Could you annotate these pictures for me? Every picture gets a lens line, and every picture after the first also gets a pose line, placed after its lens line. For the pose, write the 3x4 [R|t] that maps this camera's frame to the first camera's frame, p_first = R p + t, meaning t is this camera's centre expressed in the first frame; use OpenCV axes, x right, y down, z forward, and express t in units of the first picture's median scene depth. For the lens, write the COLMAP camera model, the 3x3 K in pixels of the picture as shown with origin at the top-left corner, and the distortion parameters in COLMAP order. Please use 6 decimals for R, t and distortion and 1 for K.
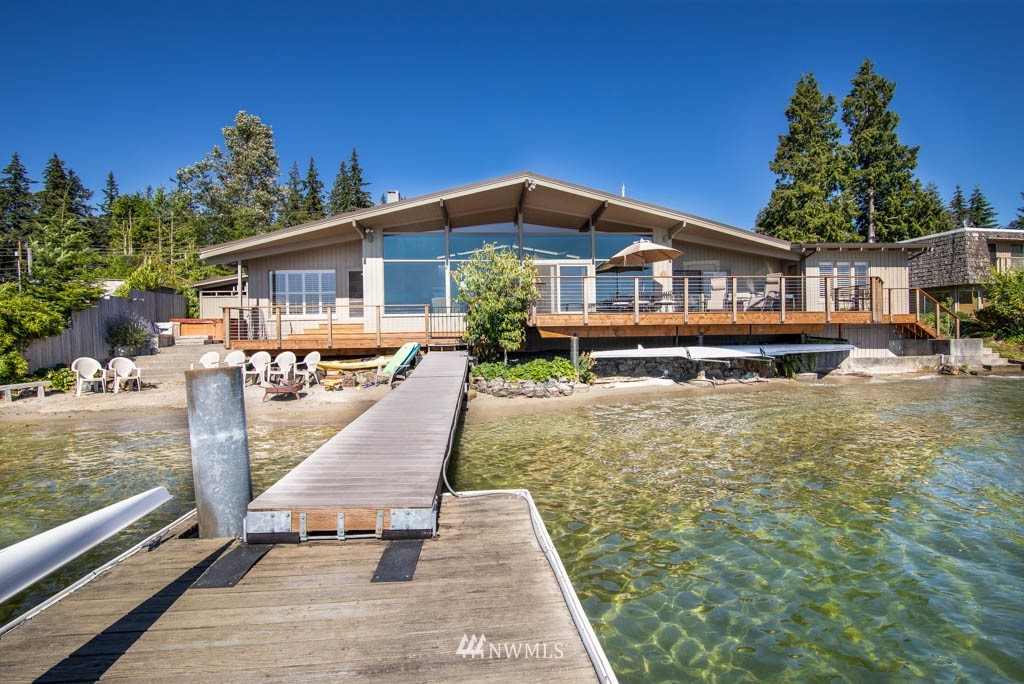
lens RADIAL K [[457.3, 0, 515.2], [0, 457.3, 332.9], [0, 0, 1]] dist [-0.018832, 0.000382]
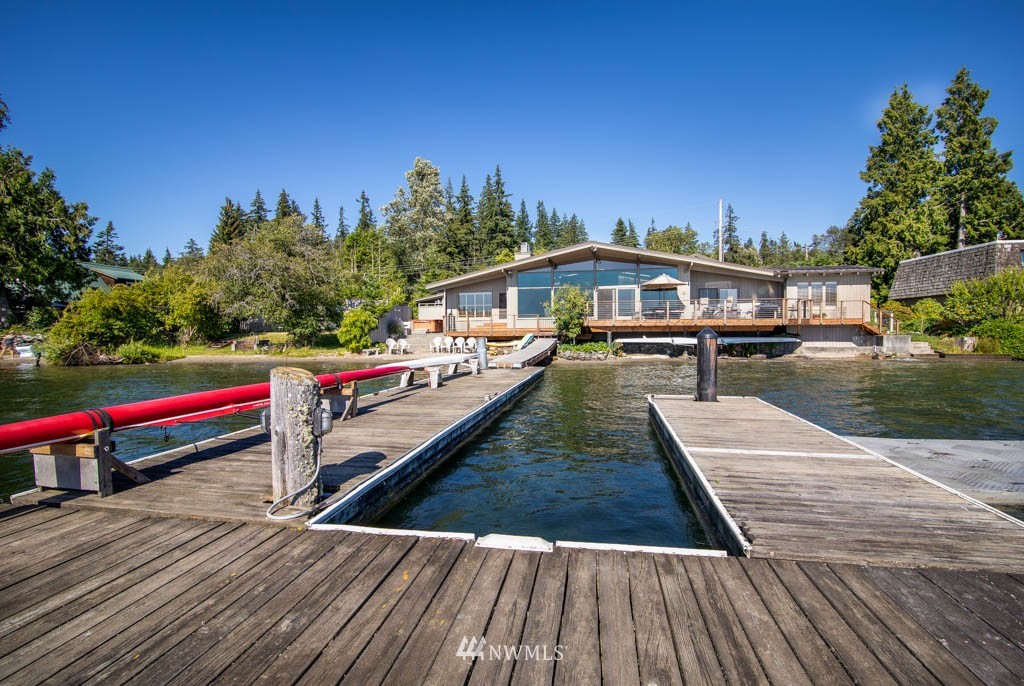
lens RADIAL K [[457.3, 0, 515.2], [0, 457.3, 333.9], [0, 0, 1]] dist [-0.018832, 0.000382]
pose [[0.955698, 0.010880, -0.294148, 0.225648], [-0.005483, 0.999801, 0.019165, -0.011751], [0.294298, -0.016703, 0.955568, -0.700341]]
